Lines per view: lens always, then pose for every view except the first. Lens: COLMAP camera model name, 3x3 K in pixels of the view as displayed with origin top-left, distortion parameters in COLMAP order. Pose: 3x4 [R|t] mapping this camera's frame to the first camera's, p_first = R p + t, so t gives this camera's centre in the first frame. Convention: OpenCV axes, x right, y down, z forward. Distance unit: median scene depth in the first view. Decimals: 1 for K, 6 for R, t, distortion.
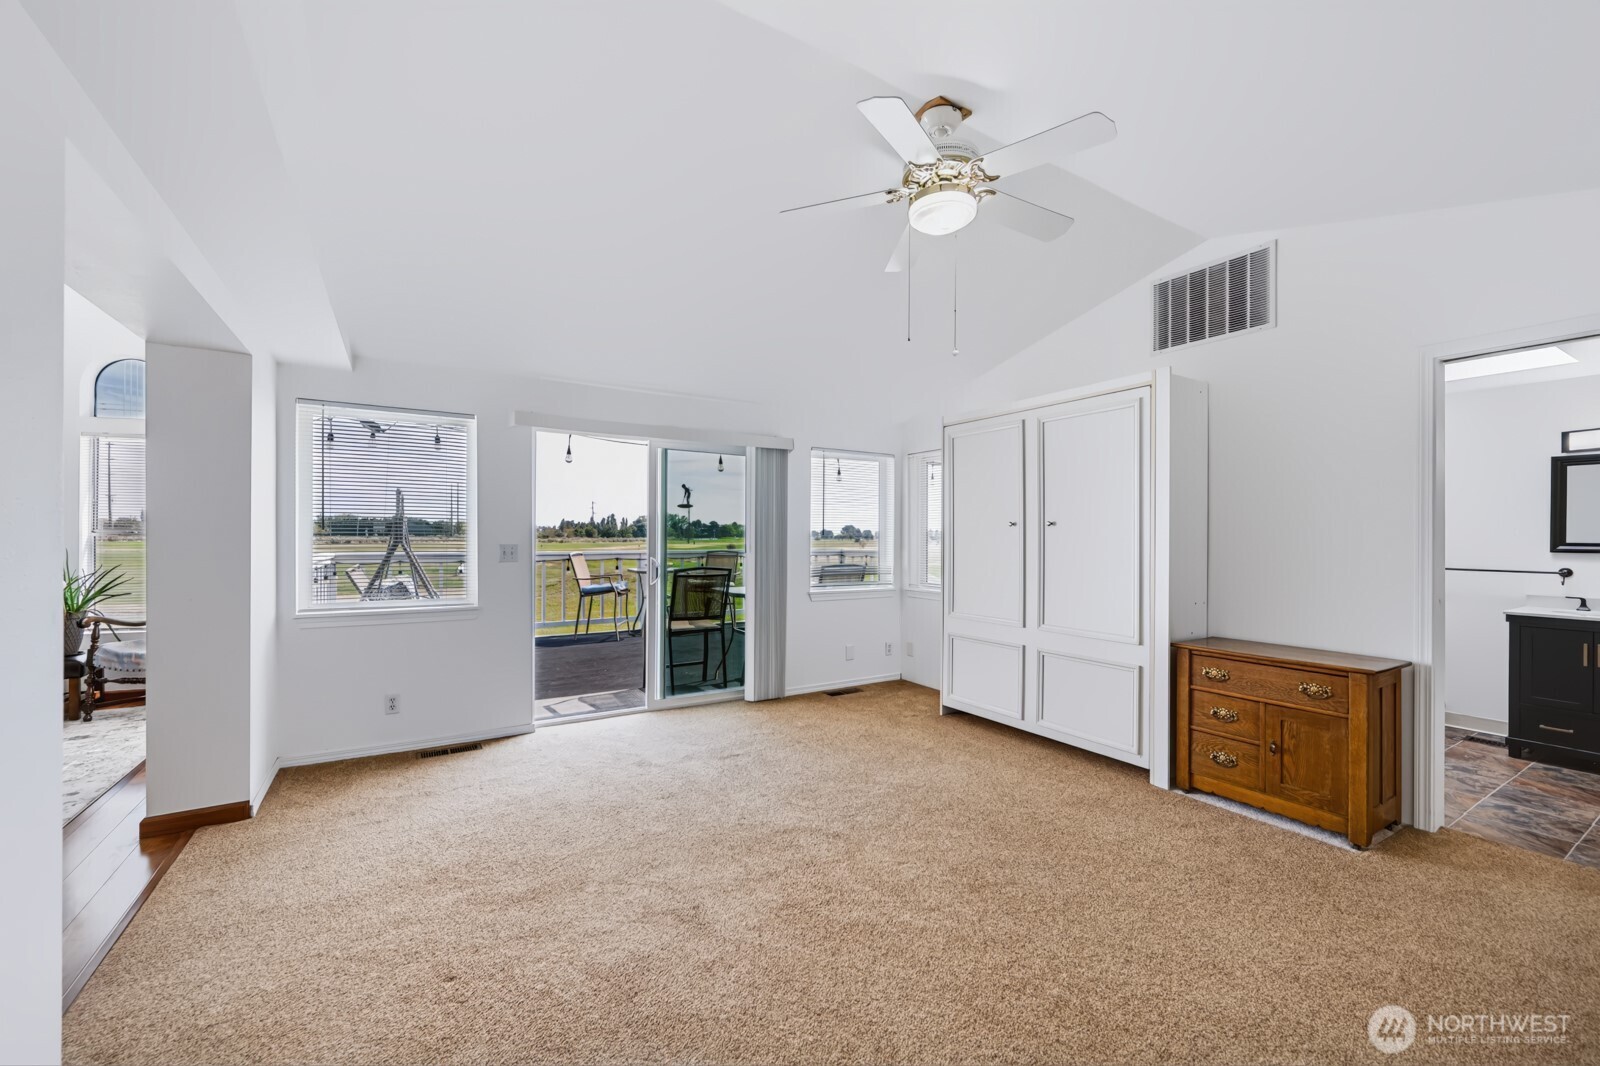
lens RADIAL K [[632.7, 0, 803.4], [0, 632.7, 537.9], [0, 0, 1]] dist [-0.003666, 0.000539]
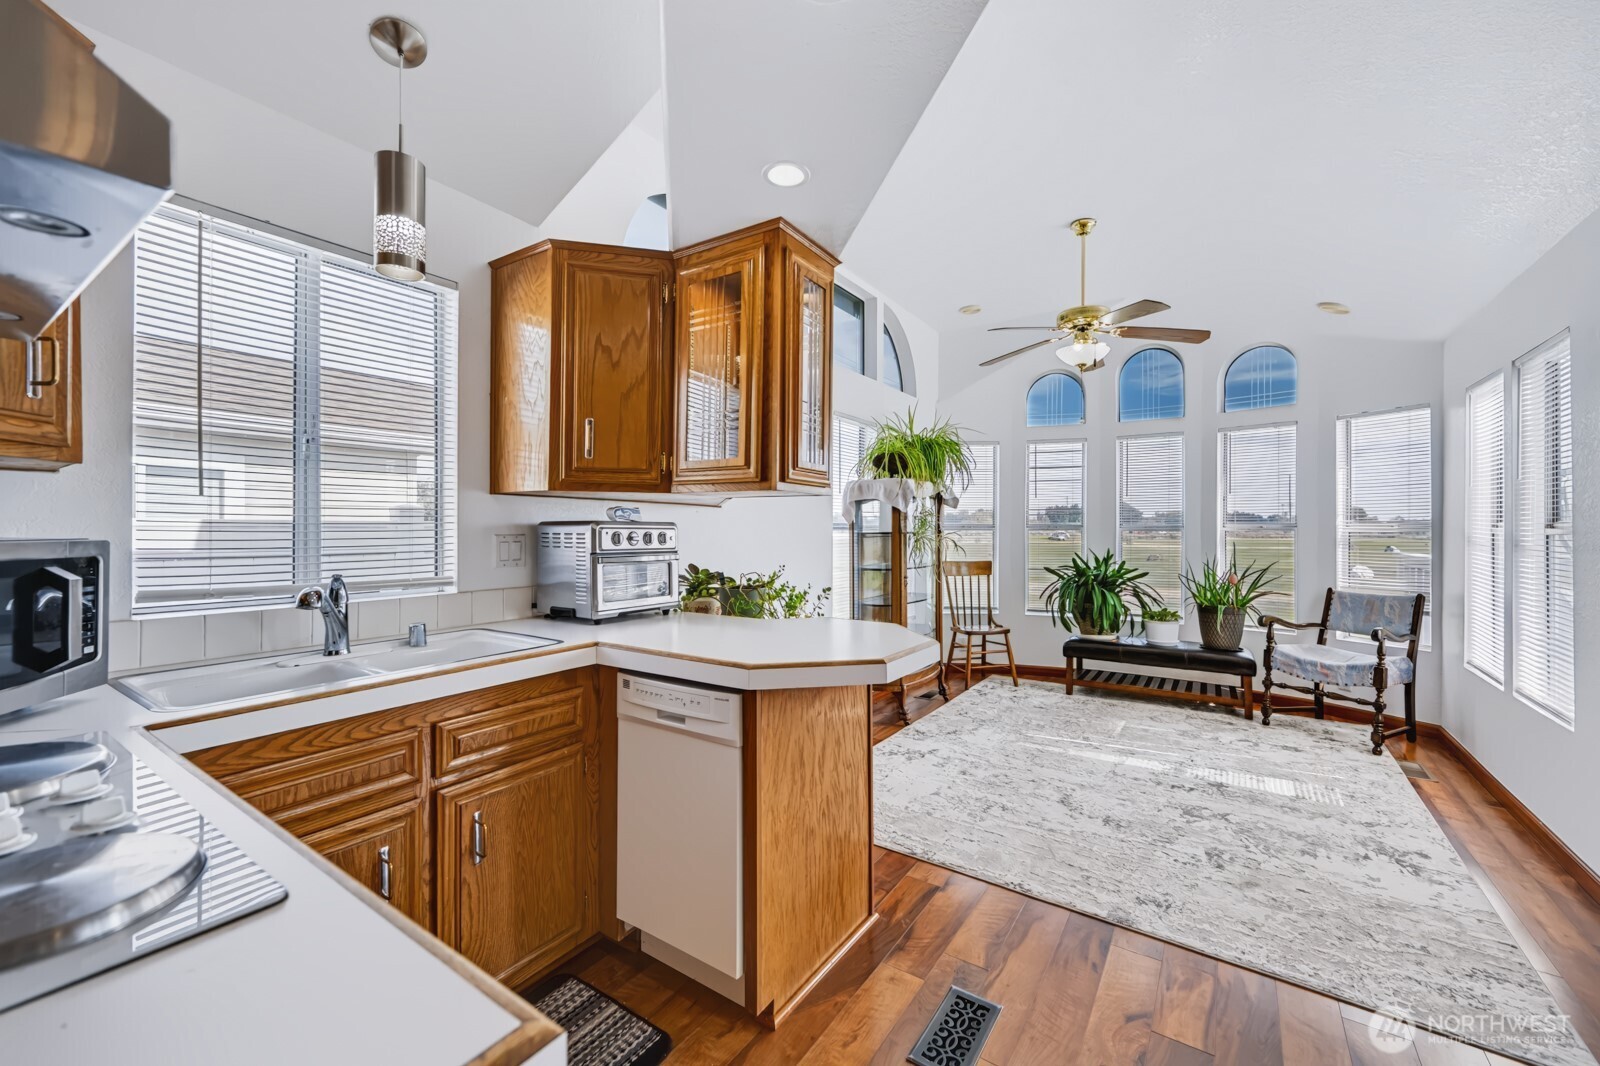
lens RADIAL K [[632.7, 0, 803.2], [0, 632.7, 527.5], [0, 0, 1]] dist [-0.003666, 0.000539]
pose [[0.408497, -0.004311, -0.912749, -0.590080], [-0.003720, 0.999973, -0.006387, 0.000915], [0.912752, 0.006005, 0.408470, -0.031644]]
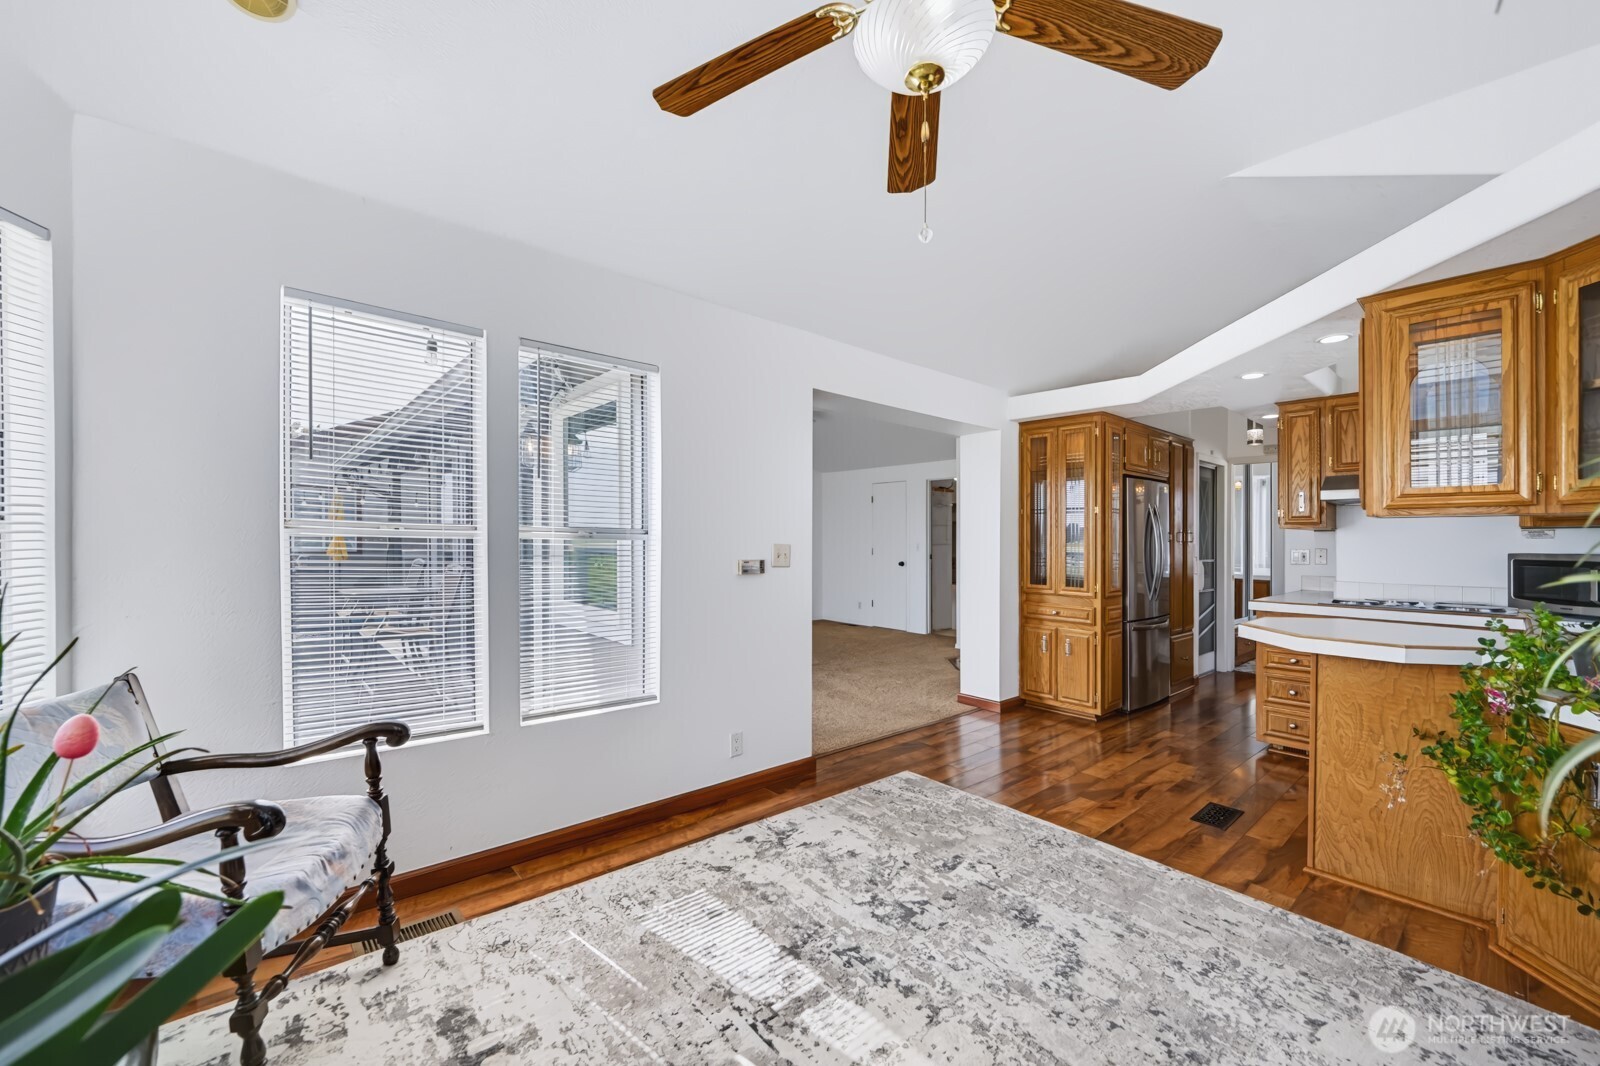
lens RADIAL K [[632.7, 0, 800.7], [0, 632.7, 523.4], [0, 0, 1]] dist [-0.003666, 0.000539]
pose [[-0.160252, 0.017589, 0.986919, -1.586978], [-0.011327, 0.999743, -0.019657, -0.005986], [-0.987011, -0.014329, -0.160012, 0.837987]]
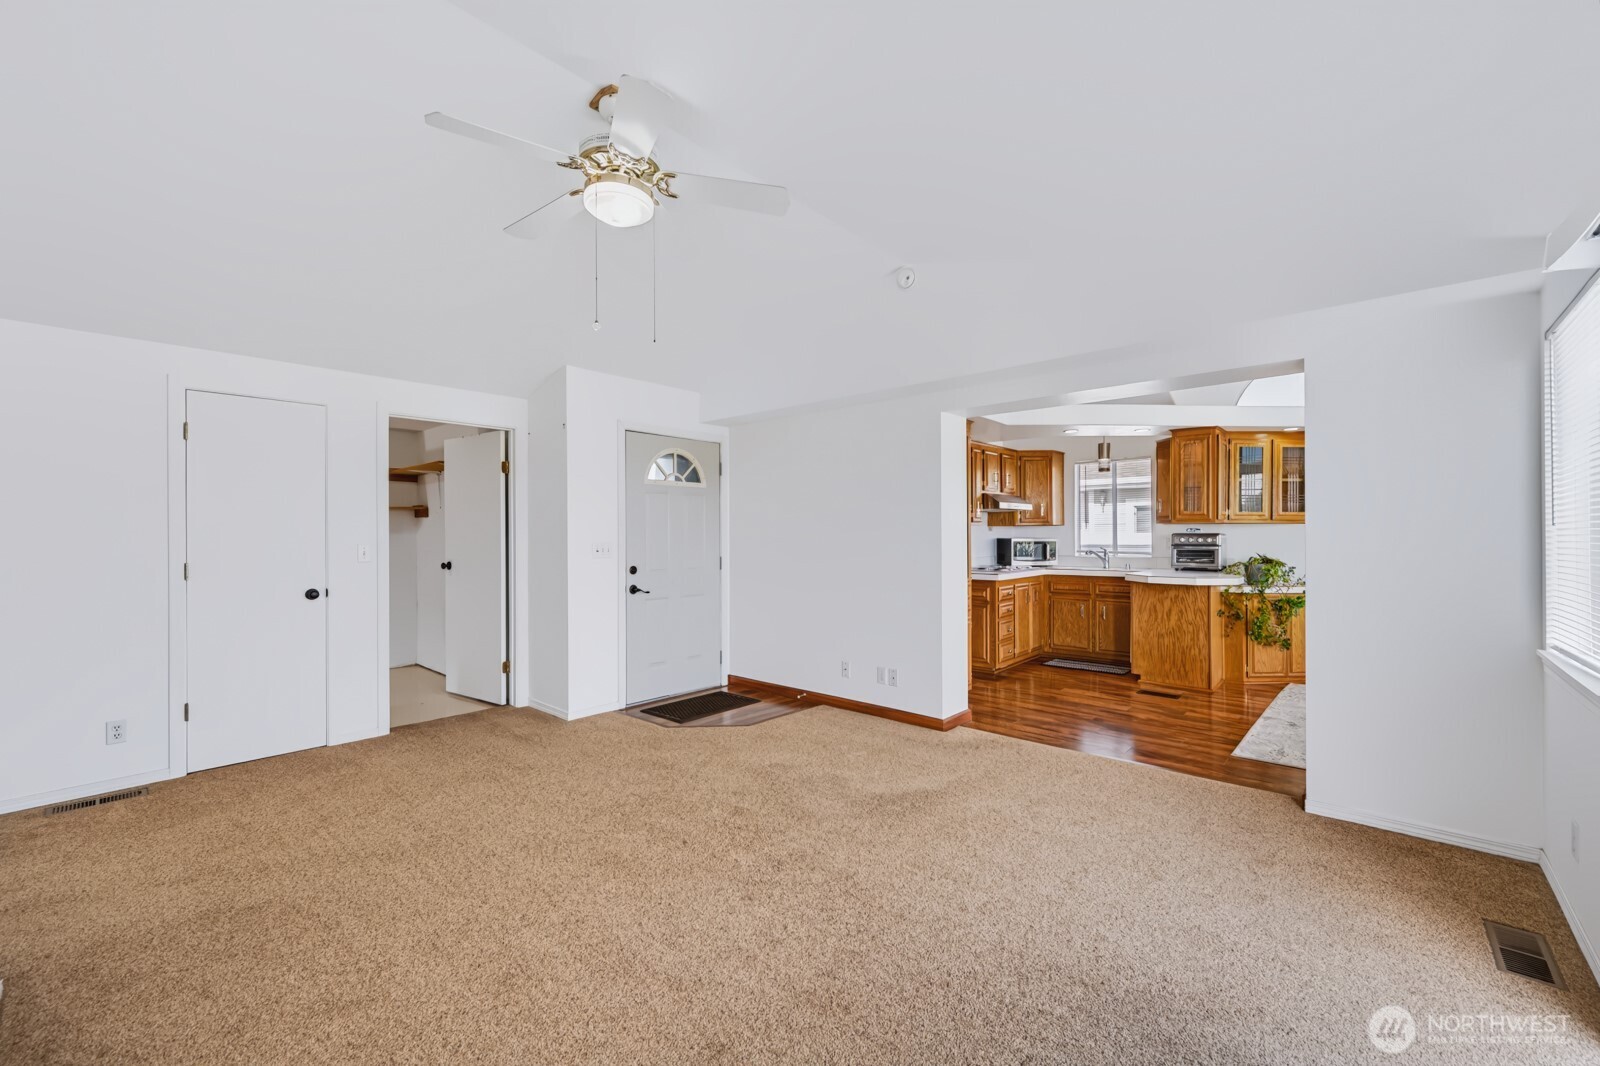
lens RADIAL K [[632.7, 0, 806.8], [0, 632.7, 530.1], [0, 0, 1]] dist [-0.003666, 0.000539]
pose [[-0.960990, -0.003345, -0.276564, 0.120280], [-0.000911, 0.999960, -0.008928, -0.001225], [0.276582, -0.008328, -0.960954, 1.259740]]
